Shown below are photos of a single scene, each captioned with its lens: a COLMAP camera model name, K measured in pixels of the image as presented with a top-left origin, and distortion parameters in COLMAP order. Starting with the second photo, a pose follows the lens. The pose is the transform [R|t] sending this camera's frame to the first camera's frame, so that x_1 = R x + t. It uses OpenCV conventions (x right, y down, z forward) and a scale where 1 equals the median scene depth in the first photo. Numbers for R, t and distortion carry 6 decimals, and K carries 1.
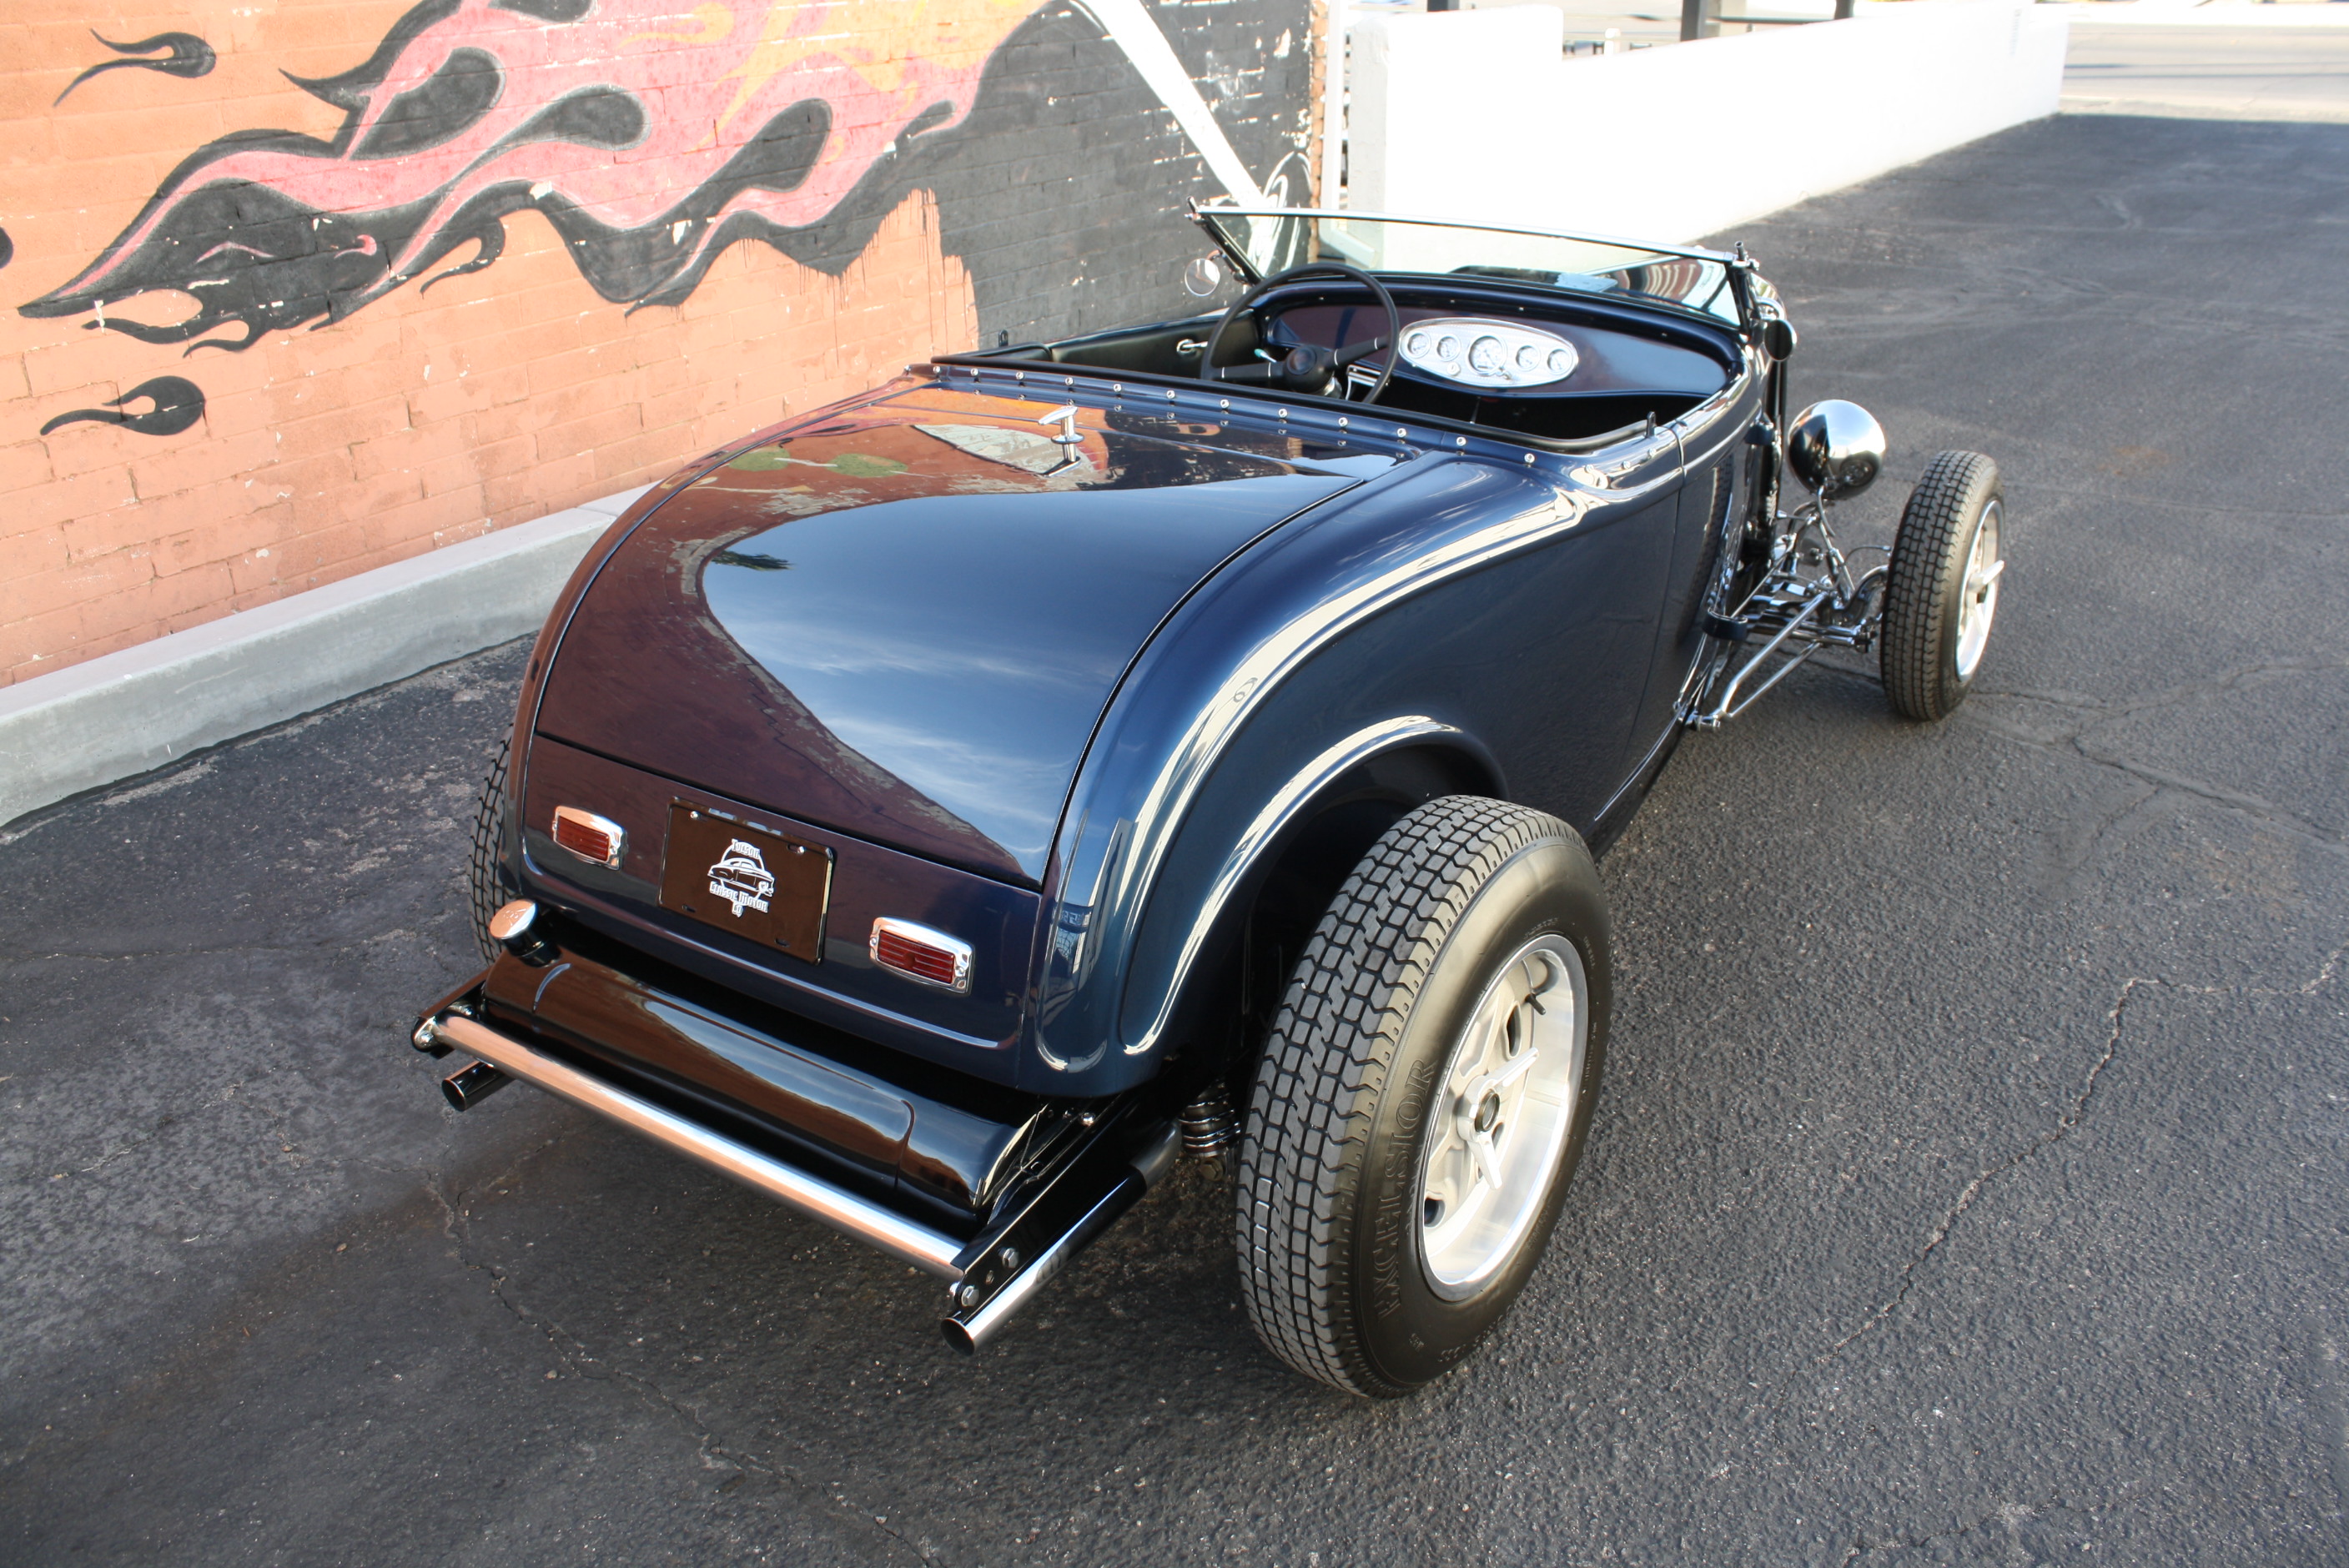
lens RADIAL K [[1990.5, 0, 1213.7], [0, 1990.5, 778.7], [0, 0, 1]] dist [-0.165375, 0.145913]
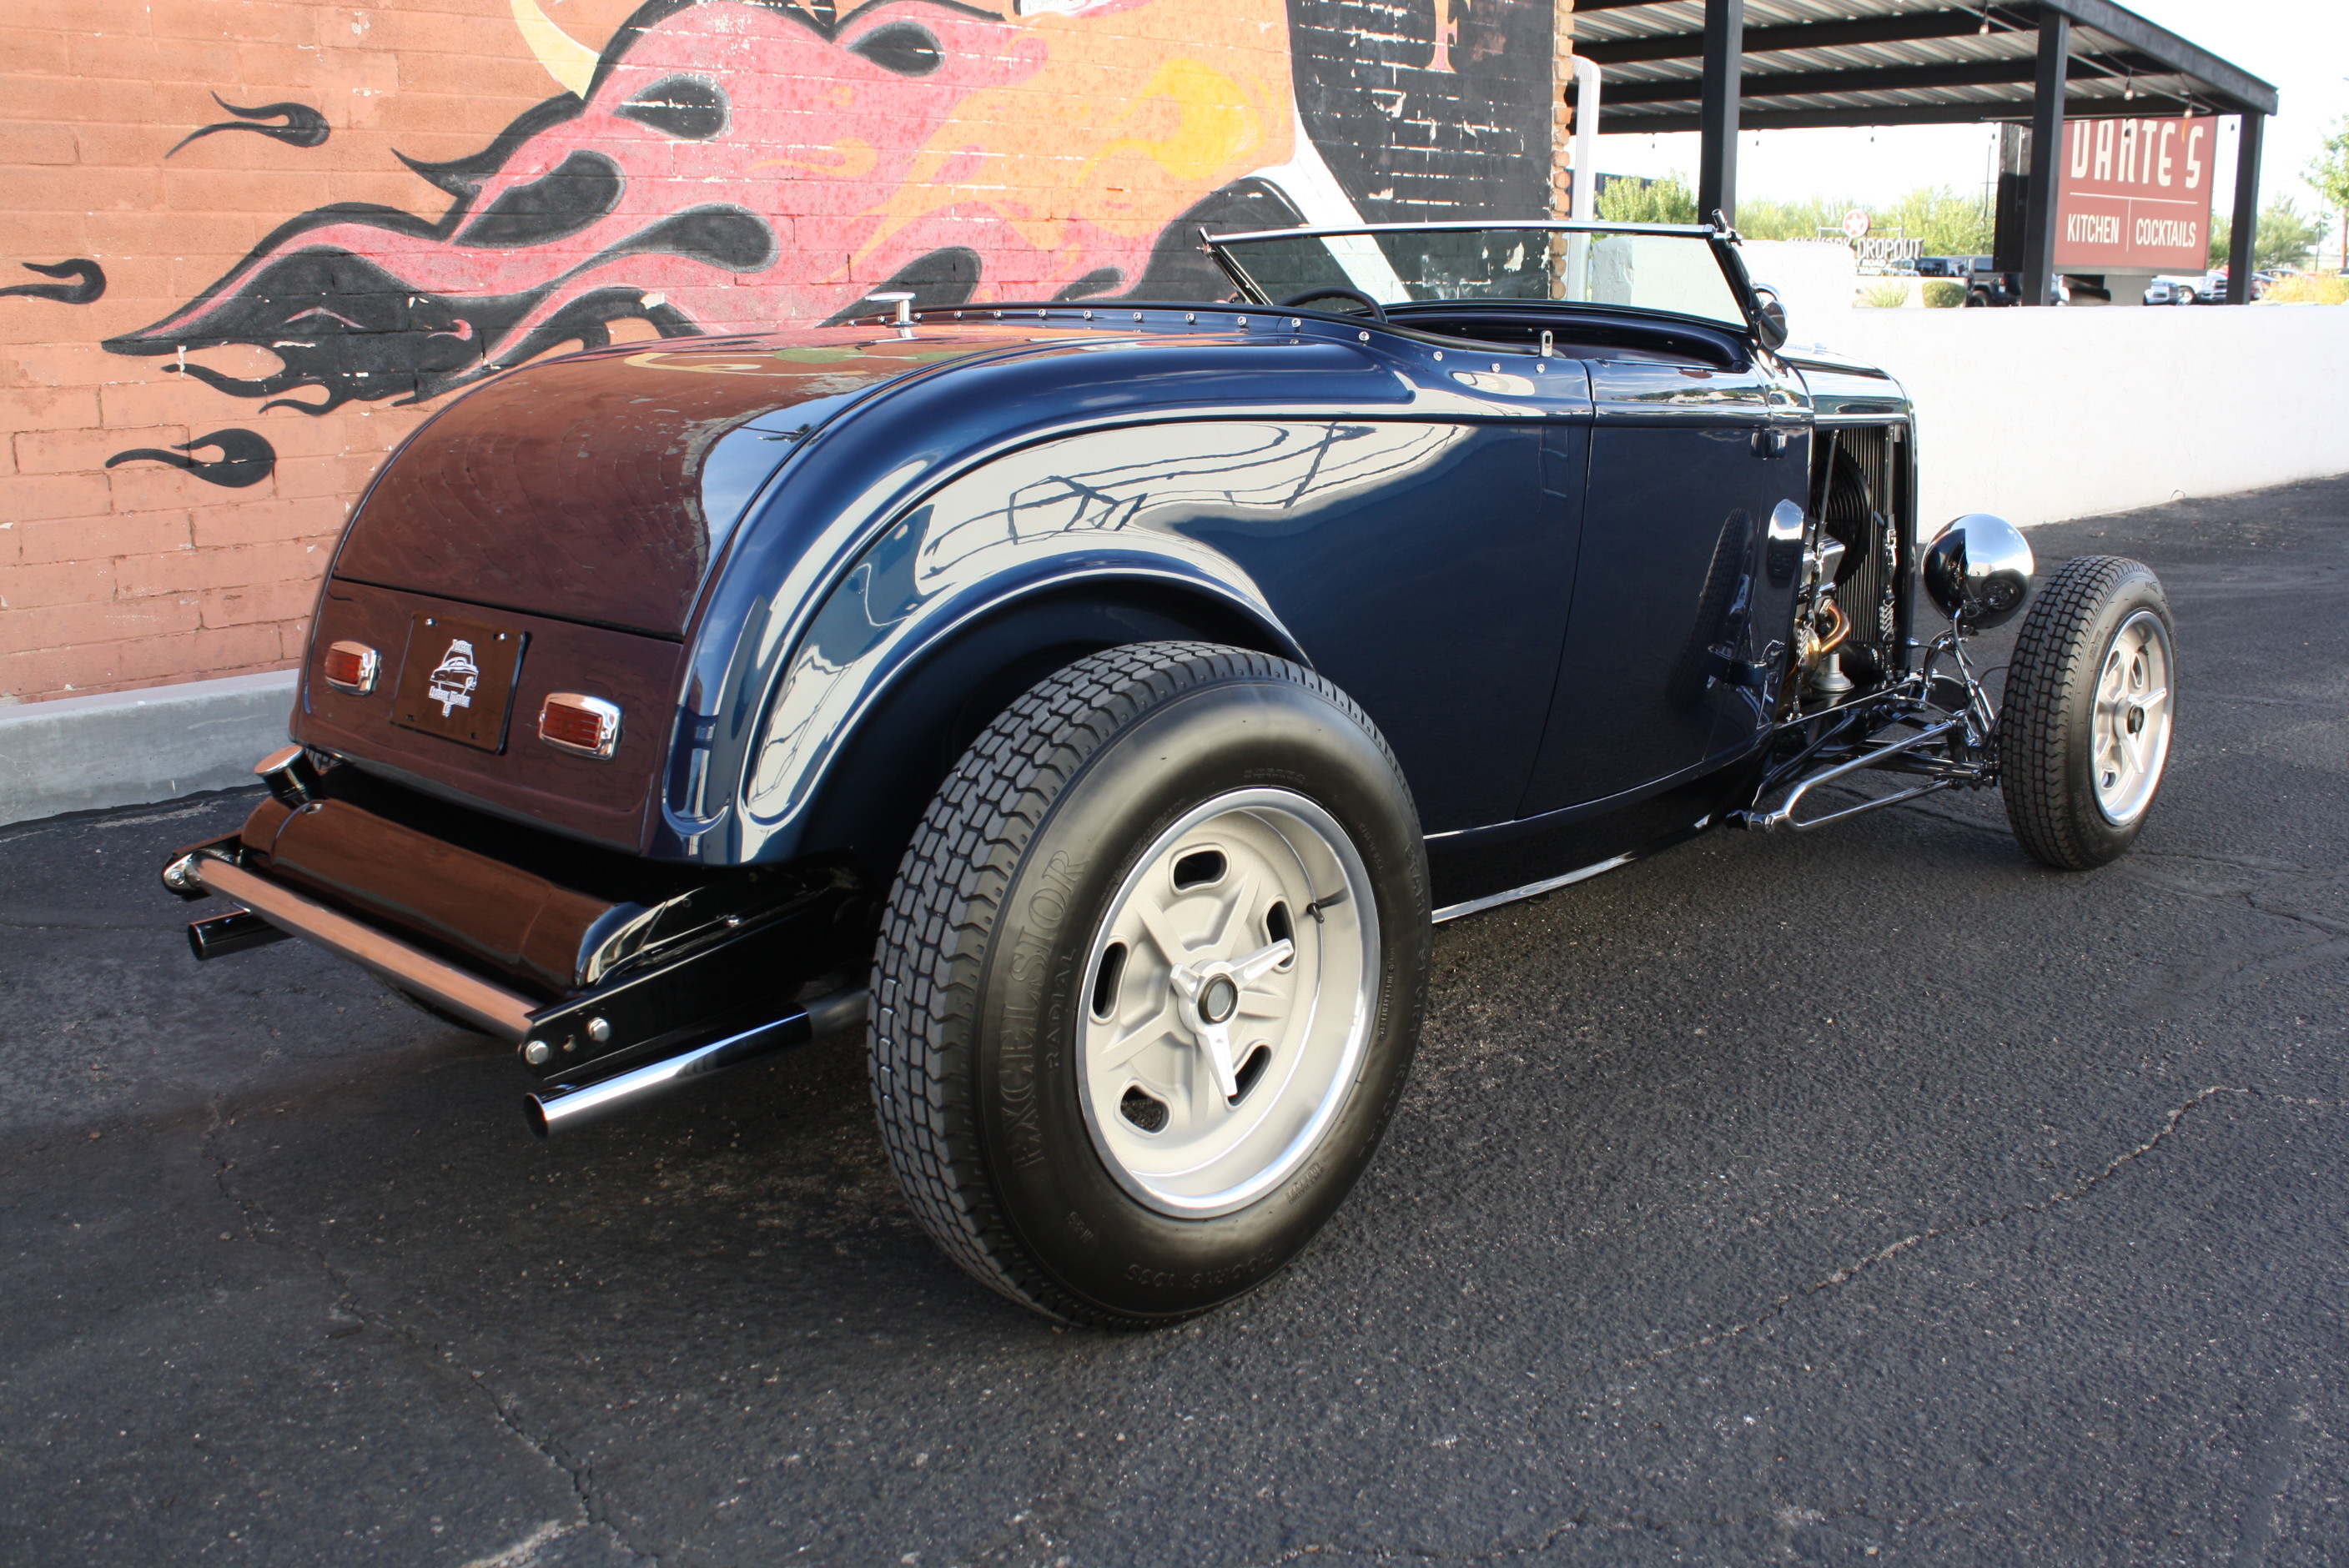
lens RADIAL K [[2230.8, 0, 1209.1], [0, 2230.8, 774.0], [0, 0, 1]] dist [-0.152054, 0.159625]
pose [[0.982295, 0.050603, -0.180375, 0.161203], [-0.085923, 0.977281, -0.193750, 0.138112], [0.166473, 0.205818, 0.964327, 0.018552]]
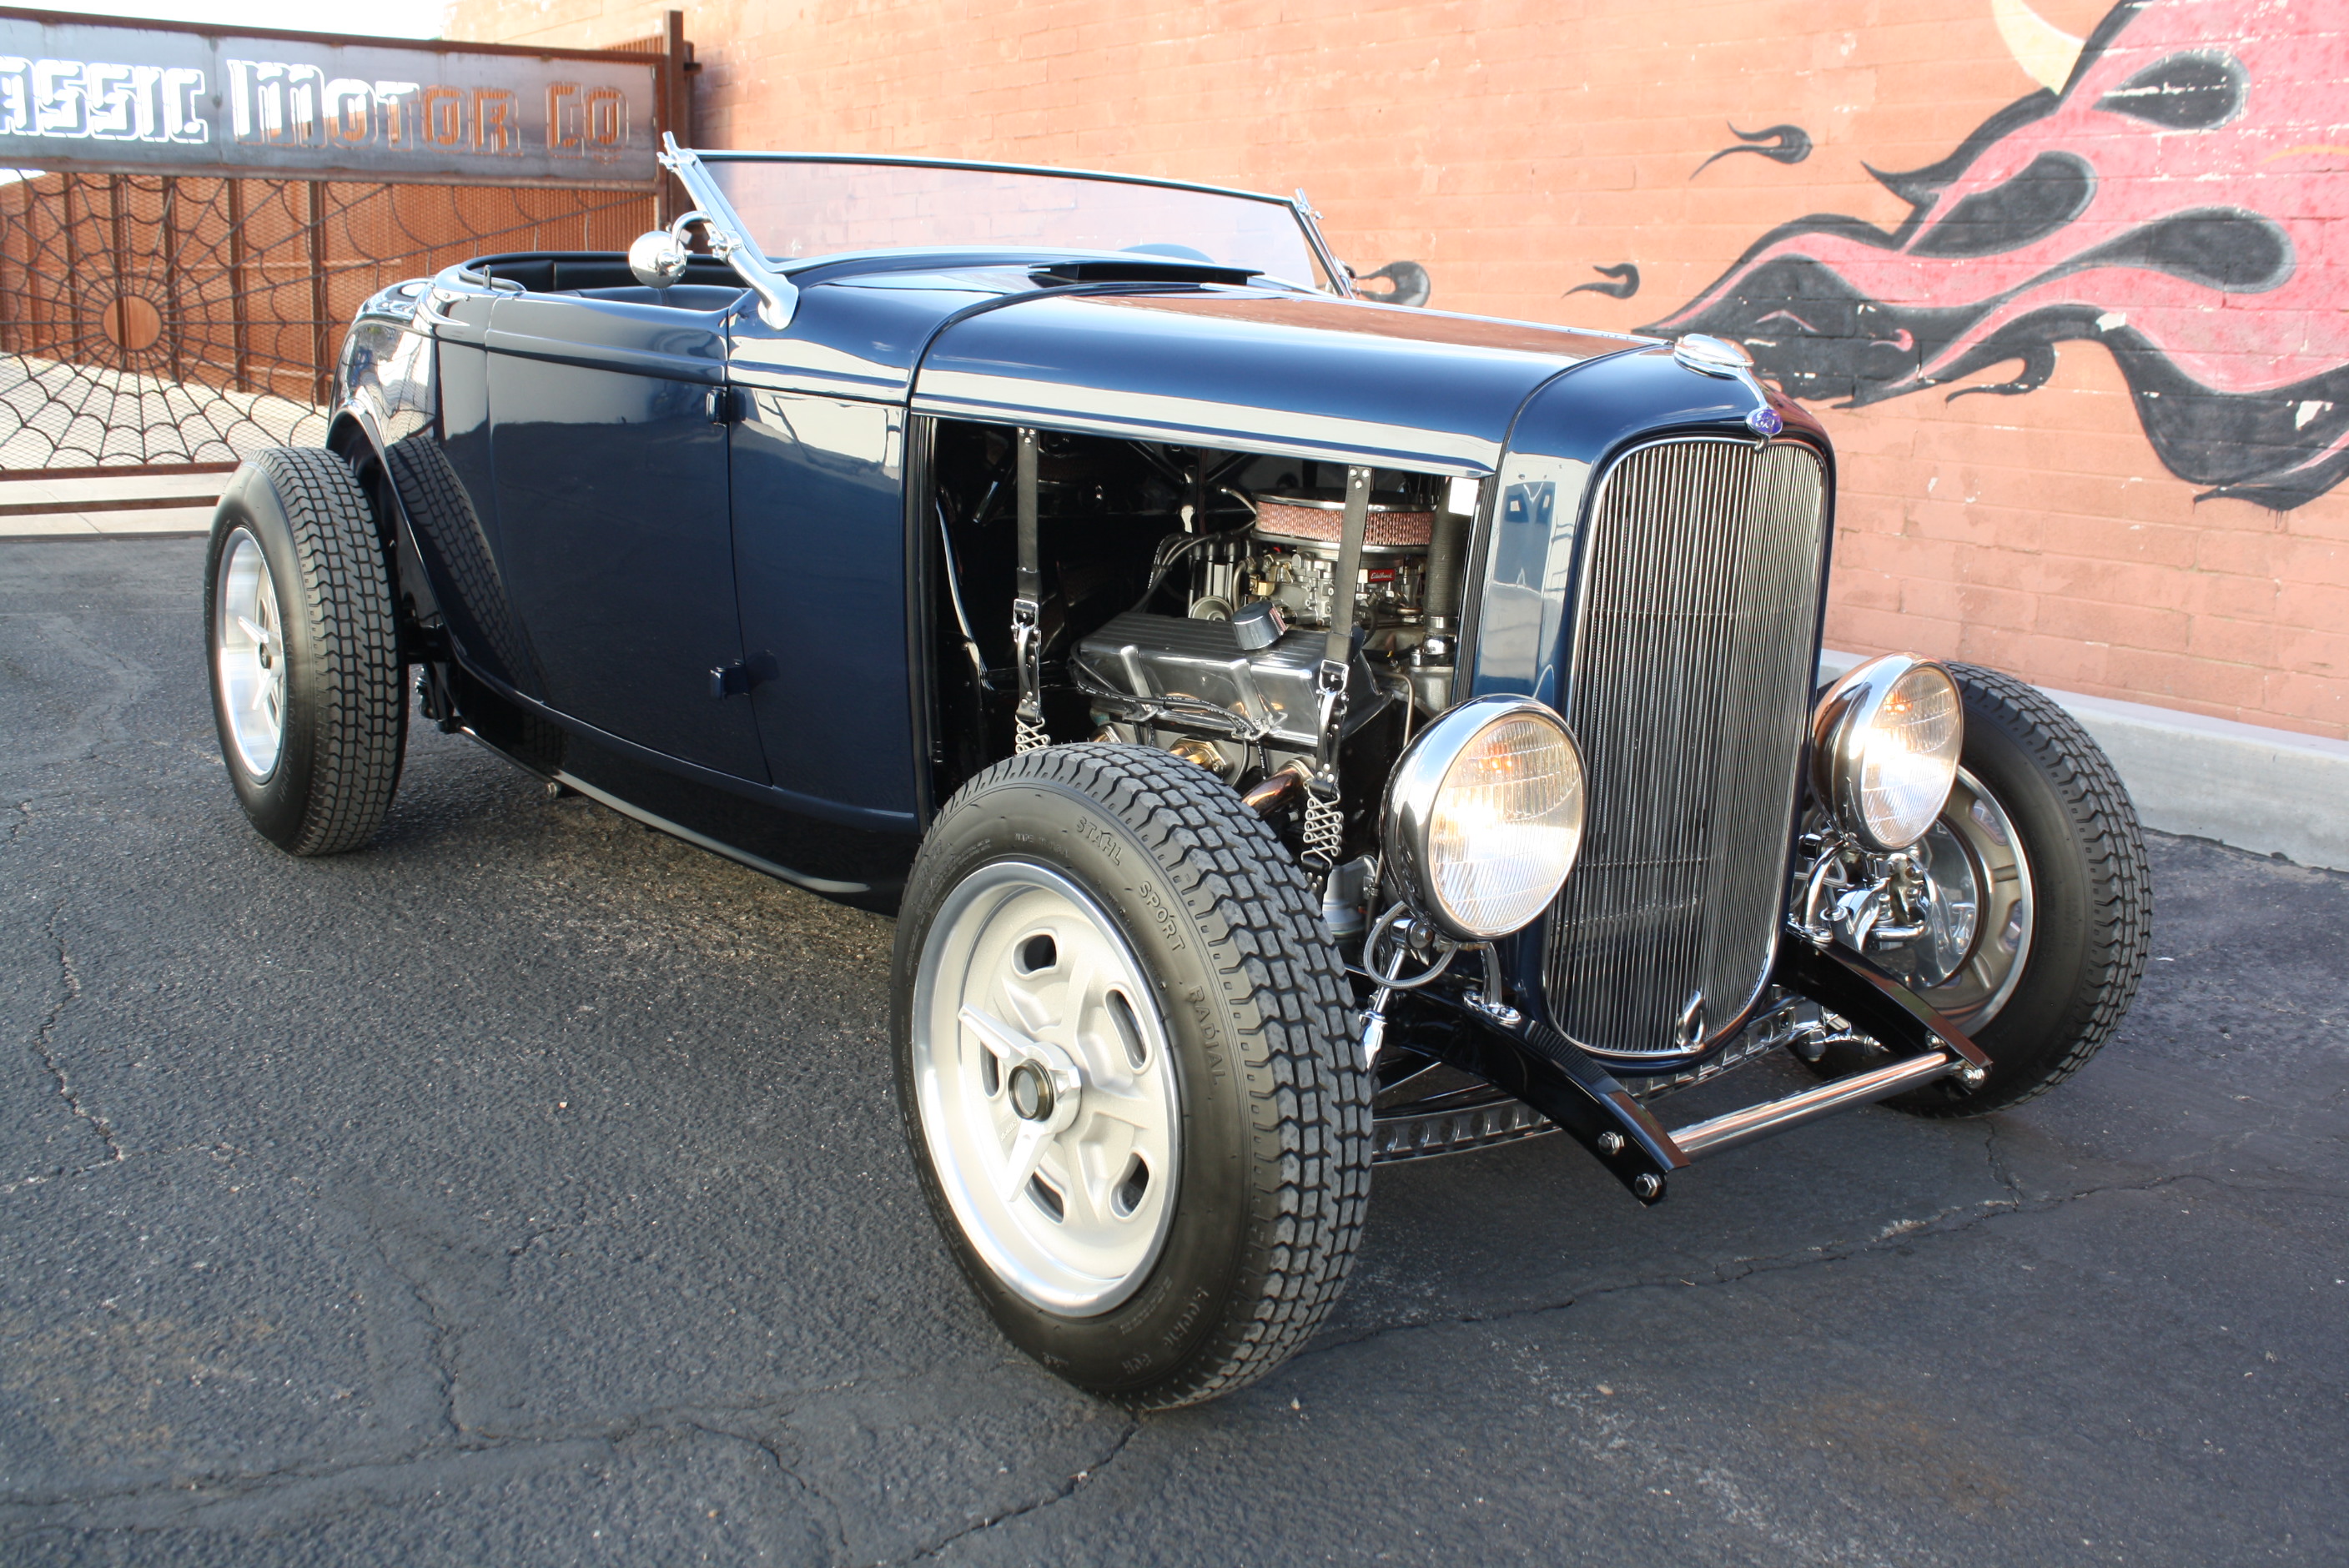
lens RADIAL K [[2131.8, 0, 1199.7], [0, 2131.8, 774.4], [0, 0, 1]] dist [-0.154723, 0.150452]
pose [[-0.305507, 0.199990, -0.930951, 0.736447], [-0.416182, 0.851316, 0.319459, -0.288243], [0.856422, 0.485042, -0.176851, 1.017640]]
